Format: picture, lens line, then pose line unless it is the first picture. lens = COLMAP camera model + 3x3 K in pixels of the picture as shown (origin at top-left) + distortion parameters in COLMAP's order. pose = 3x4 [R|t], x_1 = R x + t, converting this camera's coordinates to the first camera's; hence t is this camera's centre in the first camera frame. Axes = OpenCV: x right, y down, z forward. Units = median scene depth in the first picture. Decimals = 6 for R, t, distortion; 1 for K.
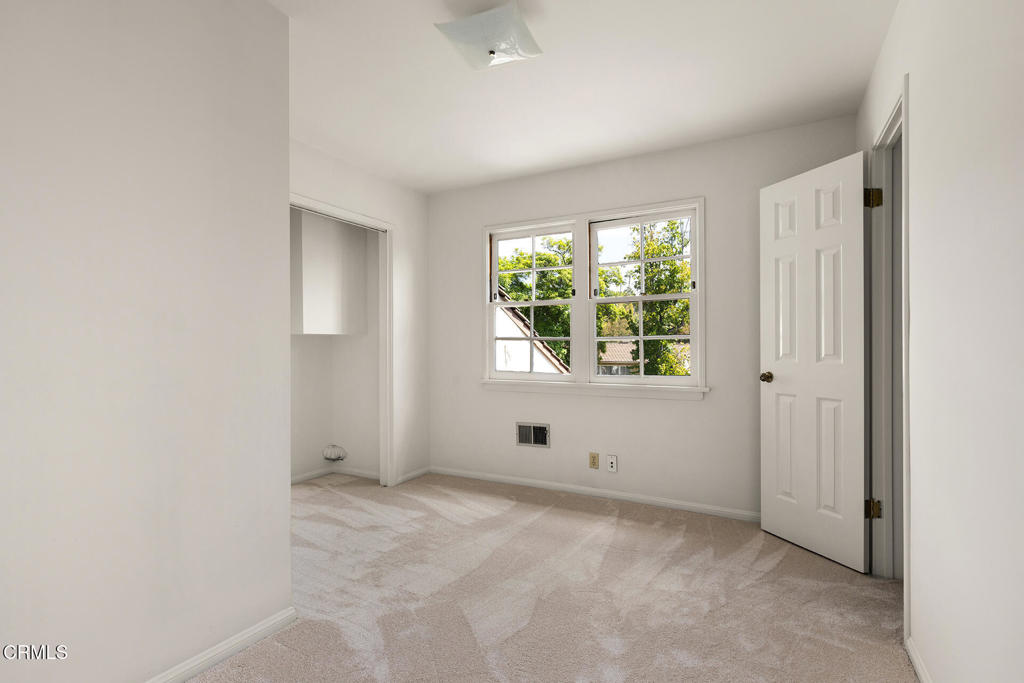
lens RADIAL K [[492.2, 0, 514.0], [0, 492.2, 343.2], [0, 0, 1]] dist [0.000969, -0.000061]
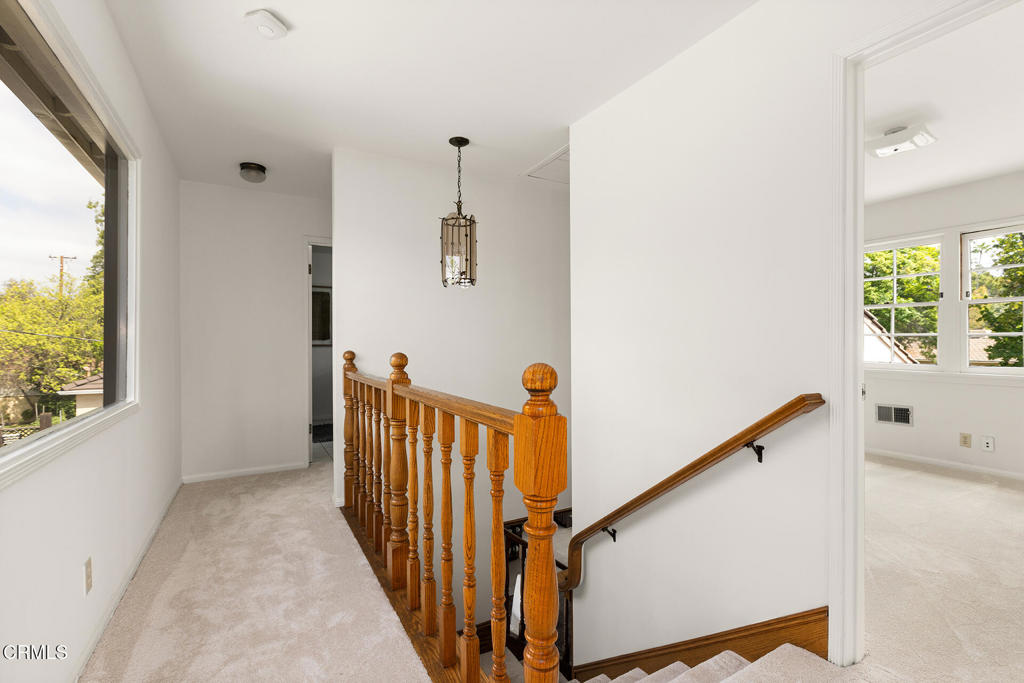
lens RADIAL K [[452.5, 0, 508.4], [0, 452.5, 346.3], [0, 0, 1]] dist [-0.000387, -0.000631]
pose [[0.838433, 0.000865, -0.545004, -0.150587], [0.006564, 0.999910, 0.011686, -0.000539], [0.544965, -0.013375, 0.838352, -0.446130]]
